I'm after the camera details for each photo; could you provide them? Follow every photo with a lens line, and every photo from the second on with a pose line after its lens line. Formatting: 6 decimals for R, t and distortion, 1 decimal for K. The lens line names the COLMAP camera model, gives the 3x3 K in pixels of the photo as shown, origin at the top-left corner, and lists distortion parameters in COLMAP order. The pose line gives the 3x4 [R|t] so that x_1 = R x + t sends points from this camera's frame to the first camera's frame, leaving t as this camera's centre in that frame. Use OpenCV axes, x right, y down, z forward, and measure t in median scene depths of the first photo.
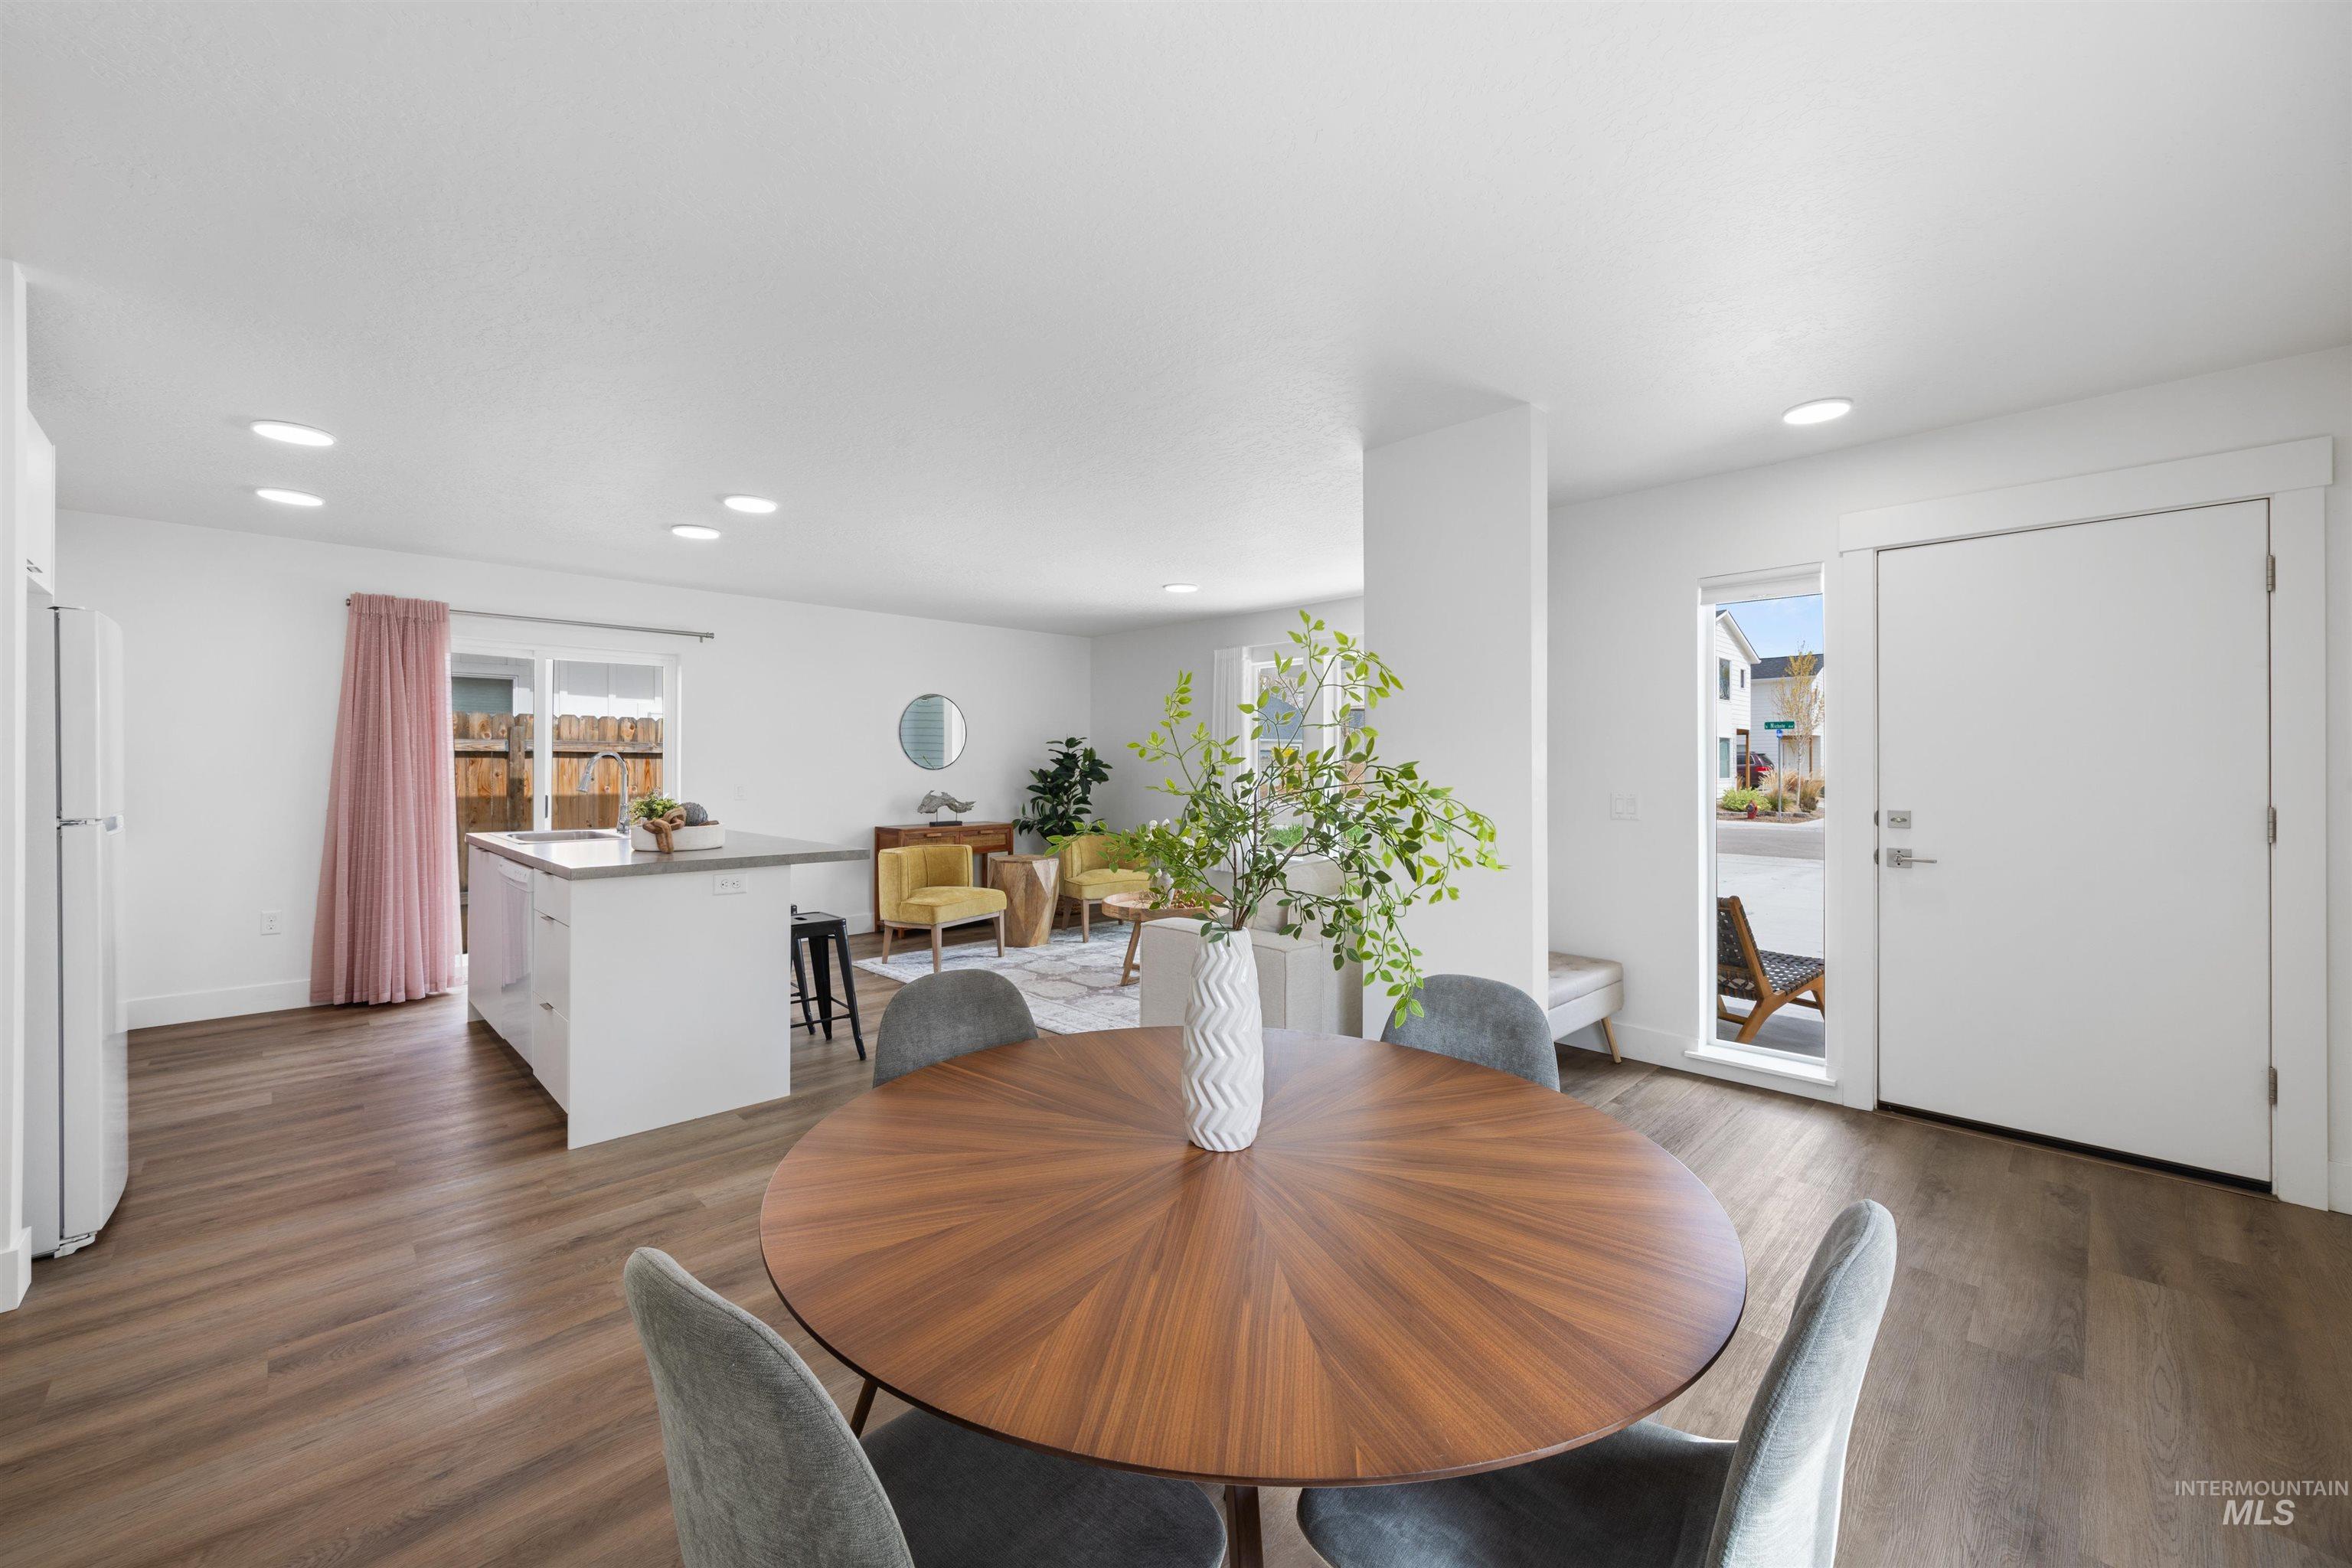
lens RADIAL K [[906.1, 0, 1141.0], [0, 906.1, 763.9], [0, 0, 1]] dist [0.001440, -0.000145]
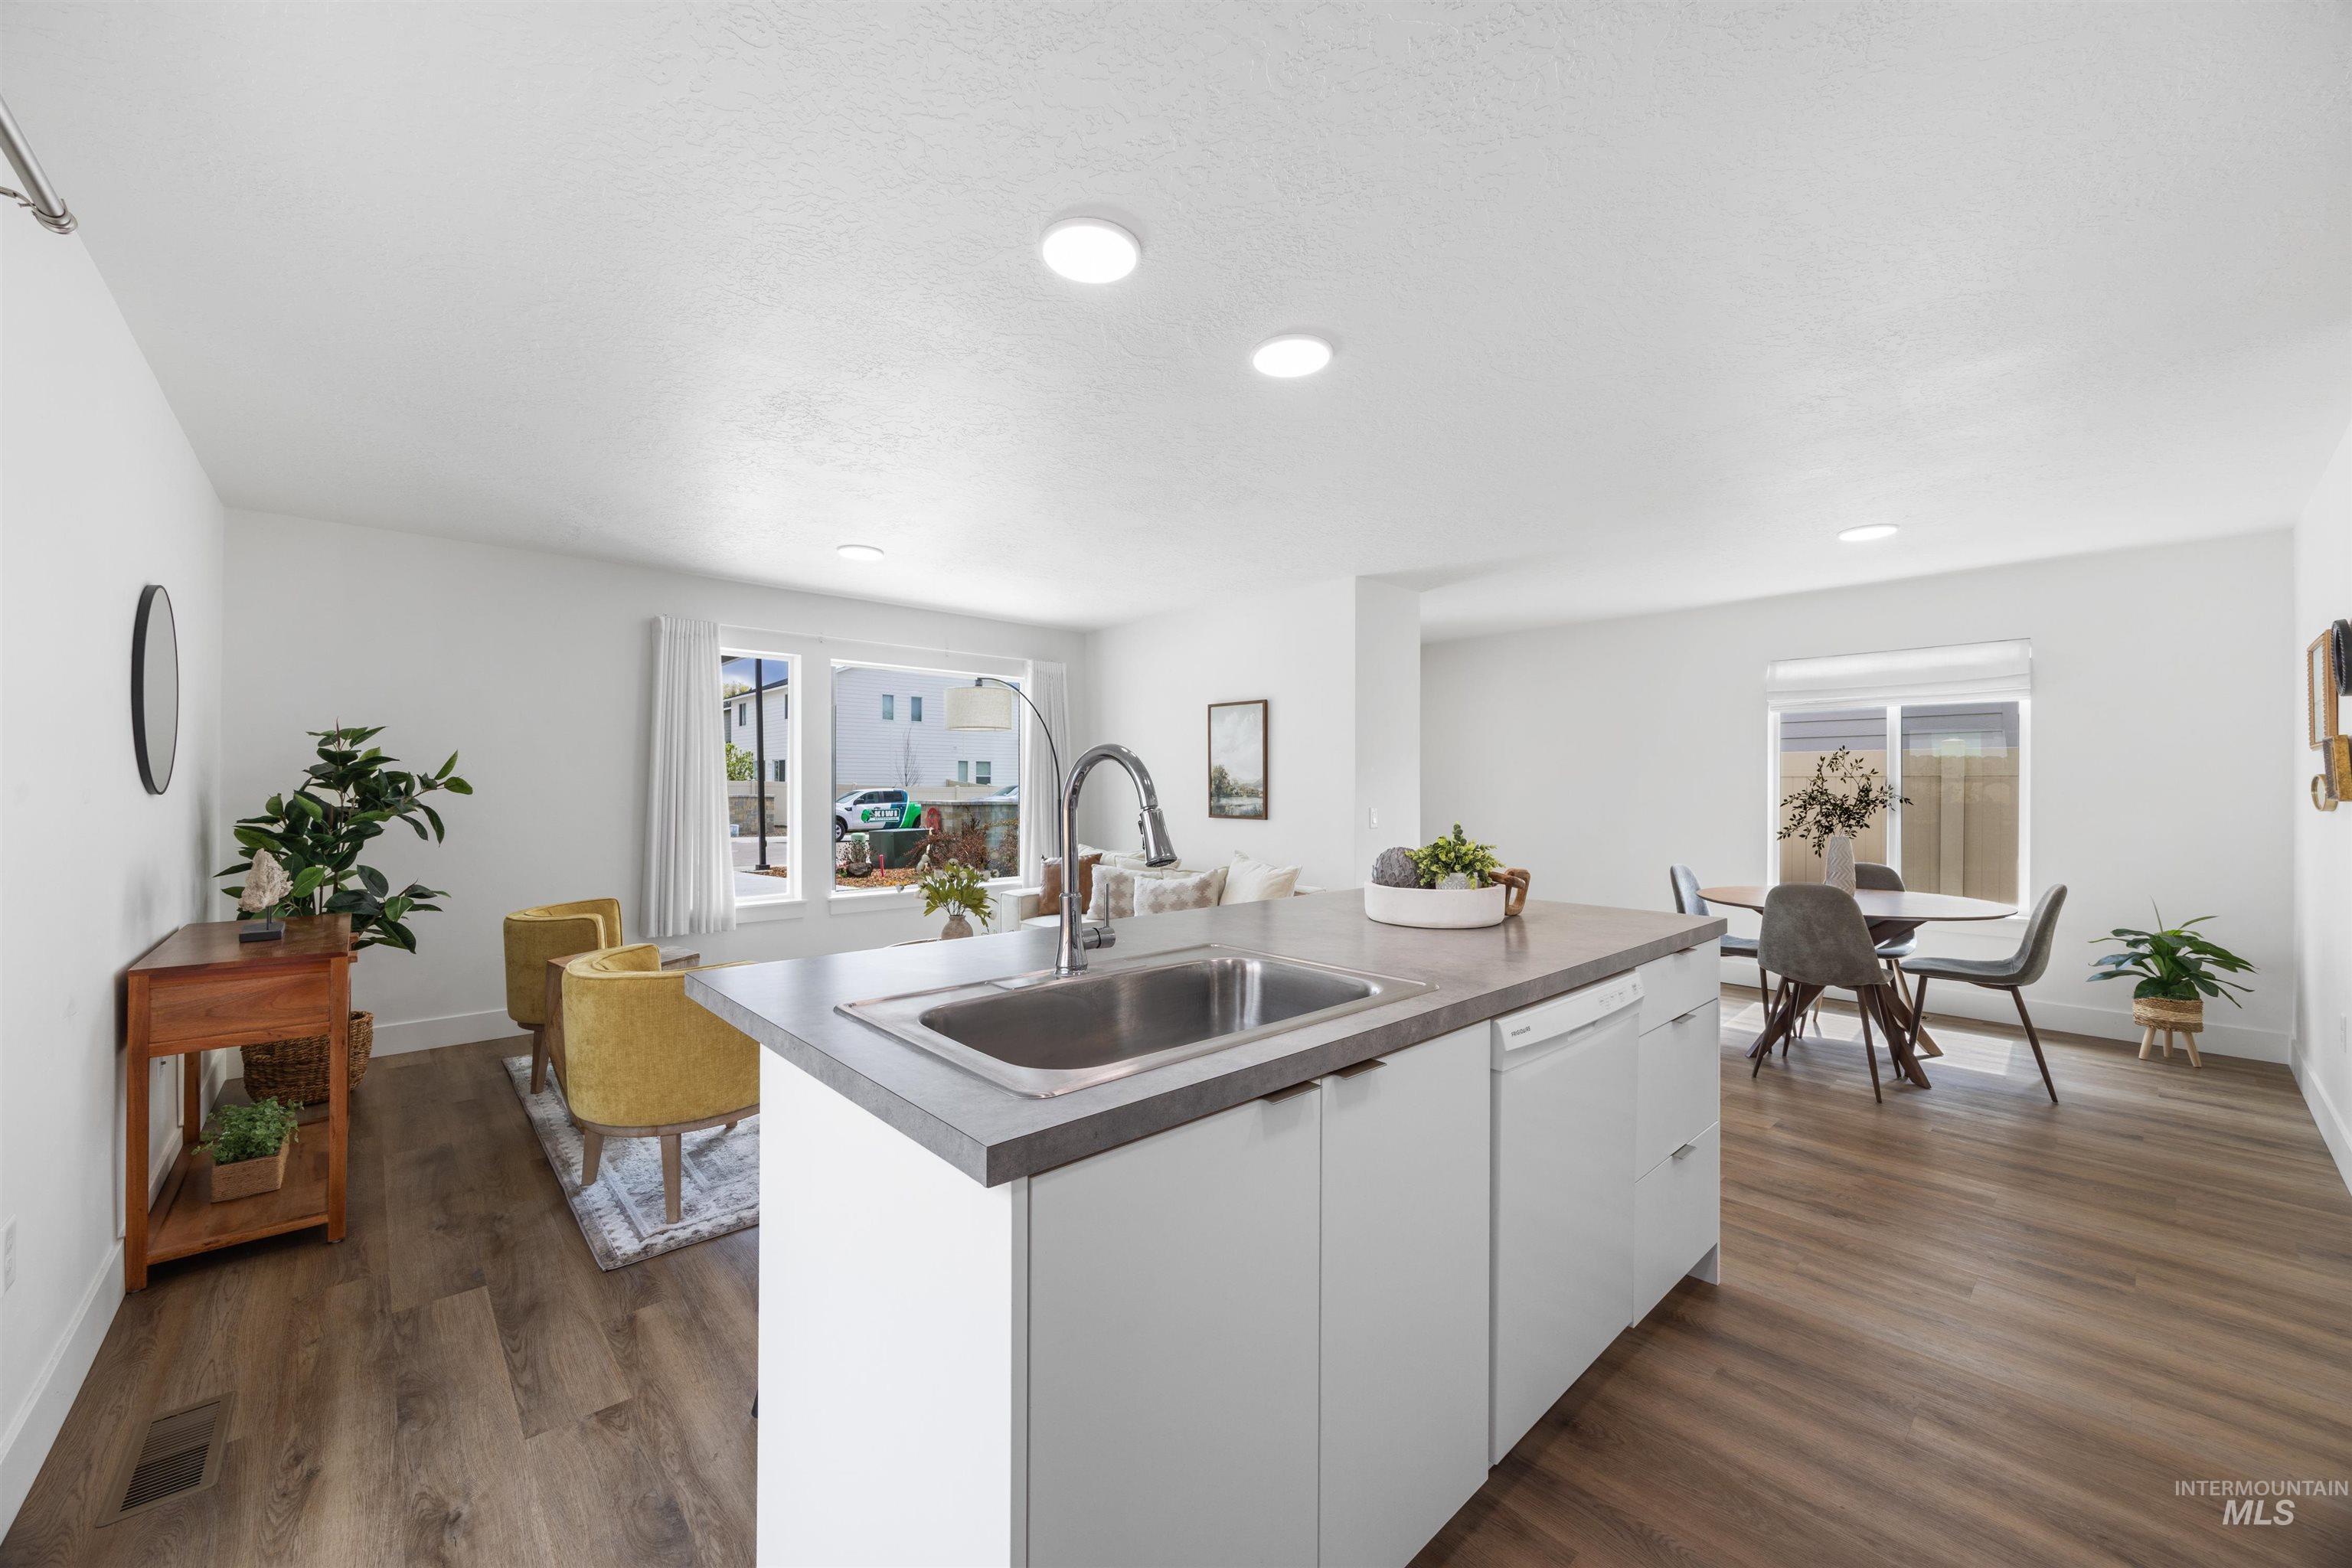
lens RADIAL K [[906.1, 0, 1164.3], [0, 906.1, 785.1], [0, 0, 1]] dist [0.001440, -0.000145]
pose [[0.024849, -0.001886, 0.999689, -0.600667], [0.001020, 0.999998, 0.001861, -0.000687], [-0.999691, 0.000974, 0.024851, 0.617283]]
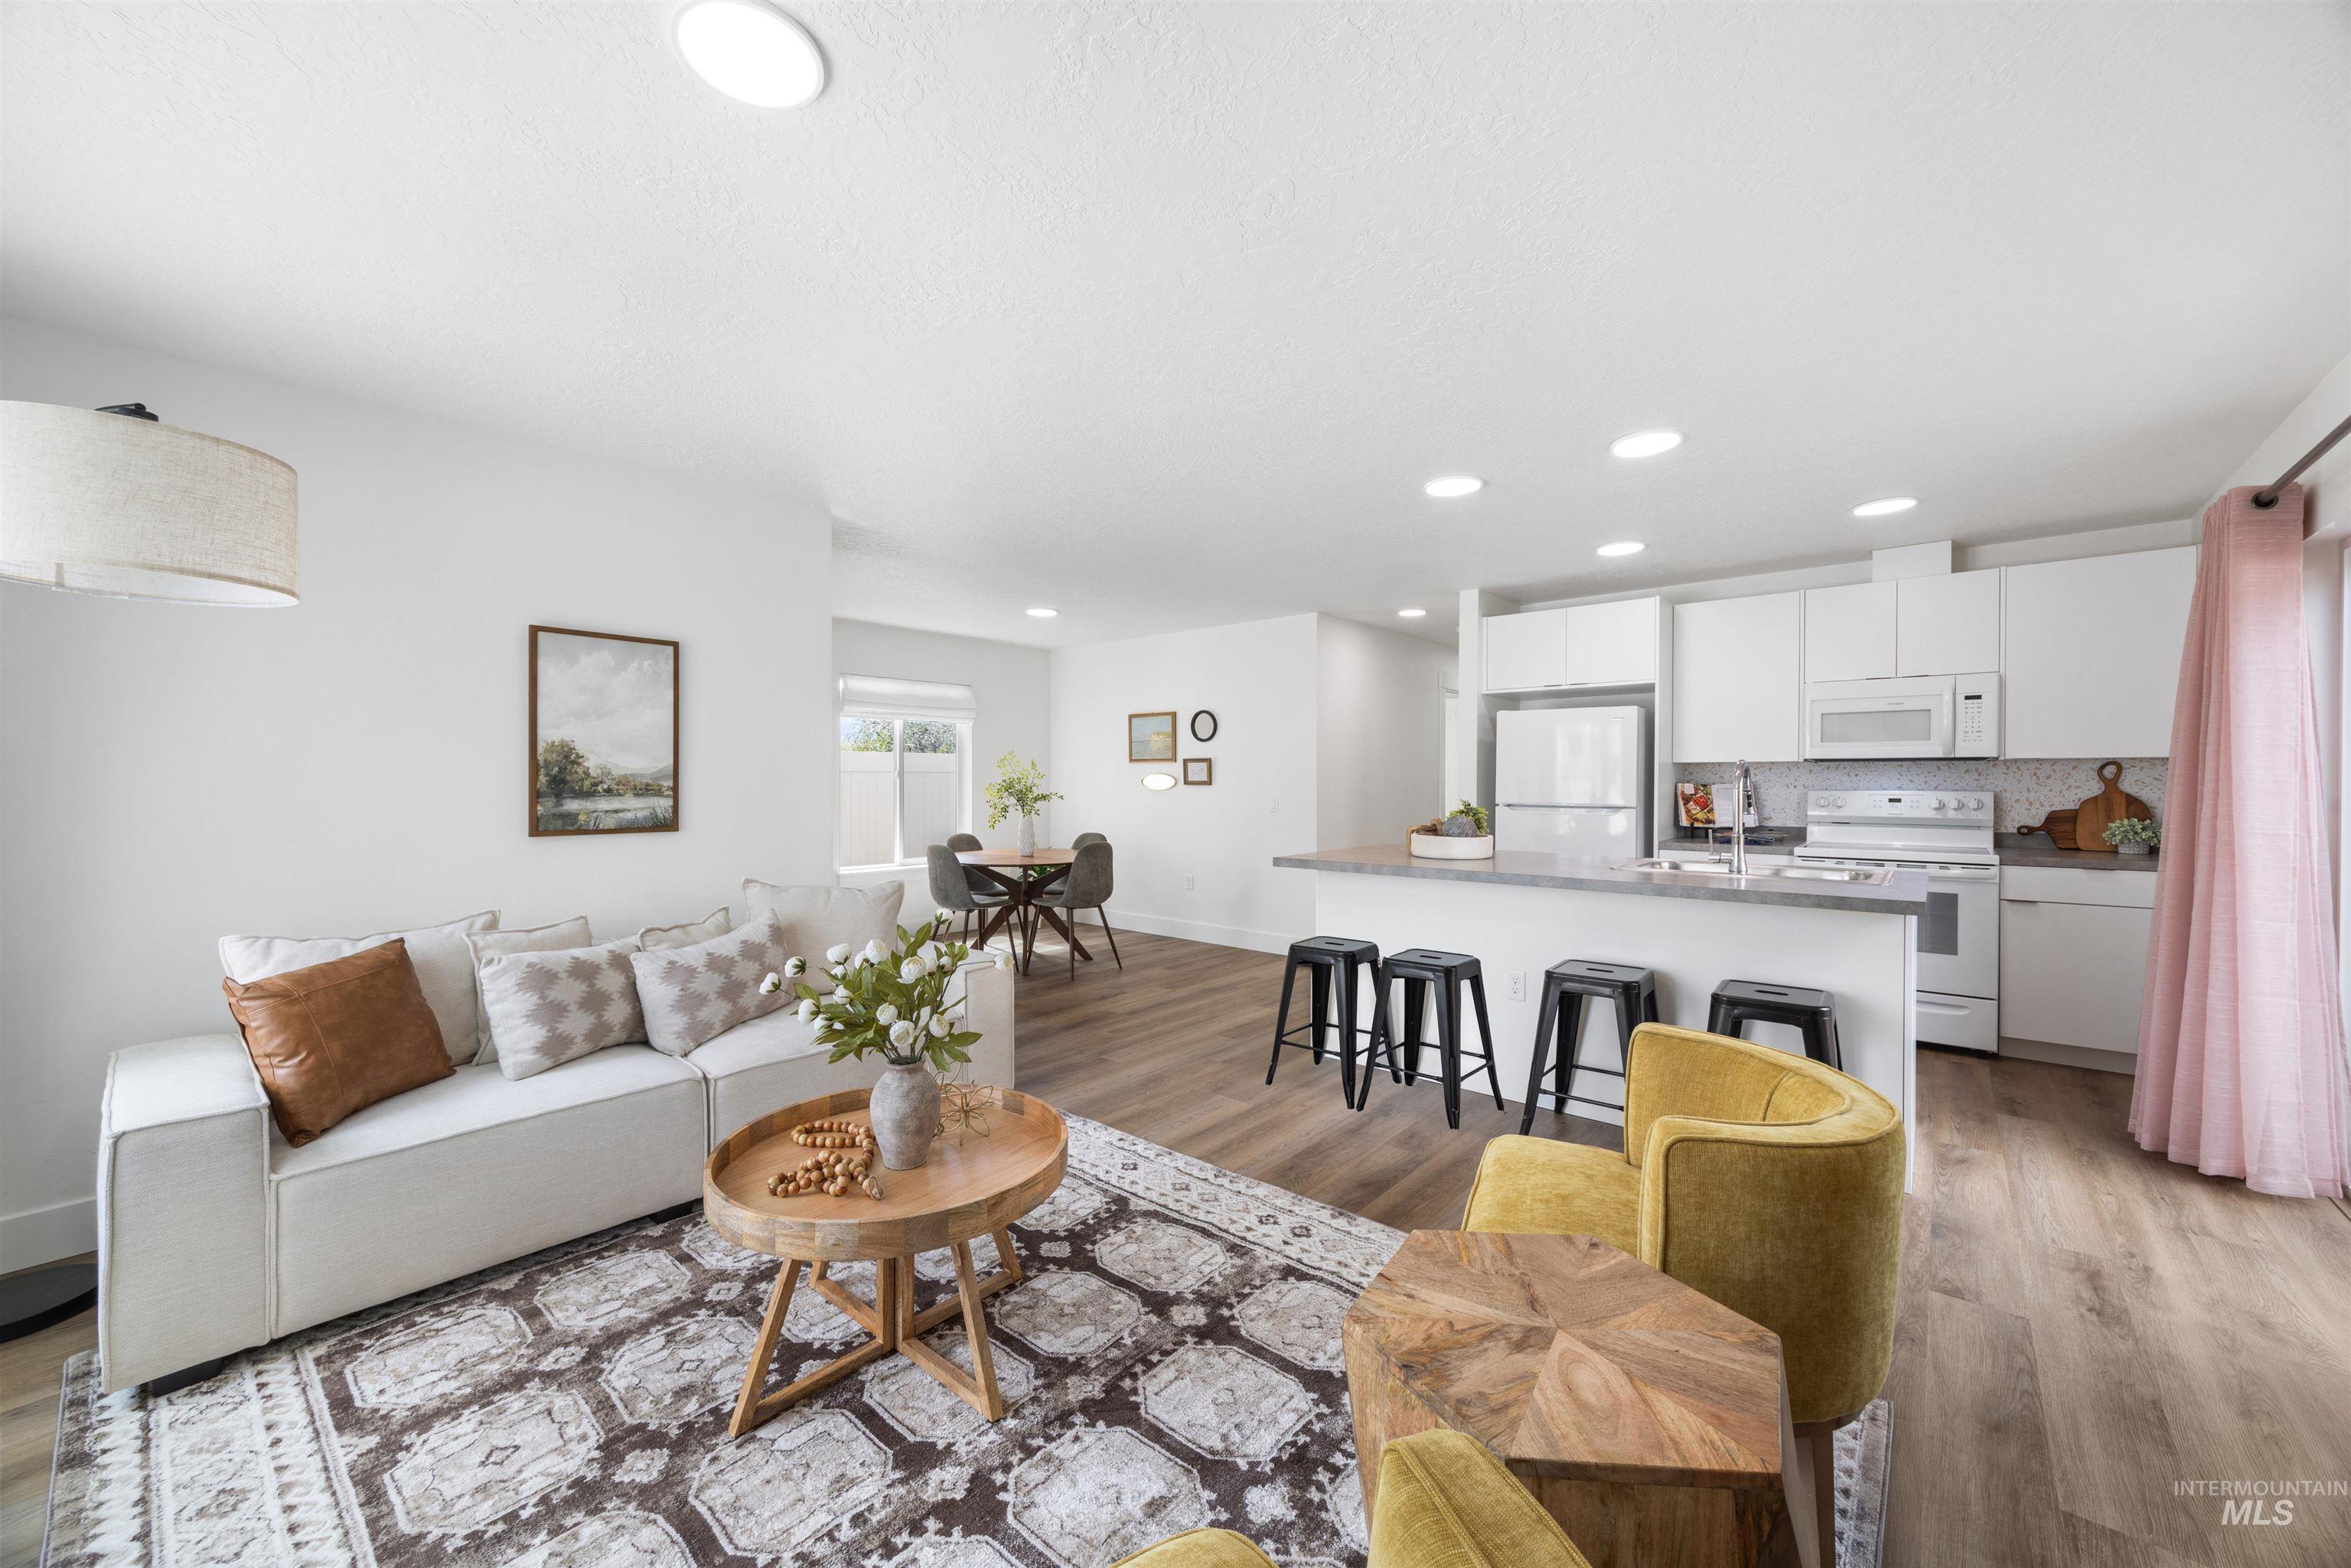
lens RADIAL K [[905.6, 0, 1185.3], [0, 905.6, 781.7], [0, 0, 1]] dist [0.001440, -0.000145]
pose [[-0.994352, -0.002739, -0.106102, -0.040903], [-0.002960, 0.999994, 0.001930, 0.001928], [0.106096, 0.002233, -0.994353, 1.071881]]
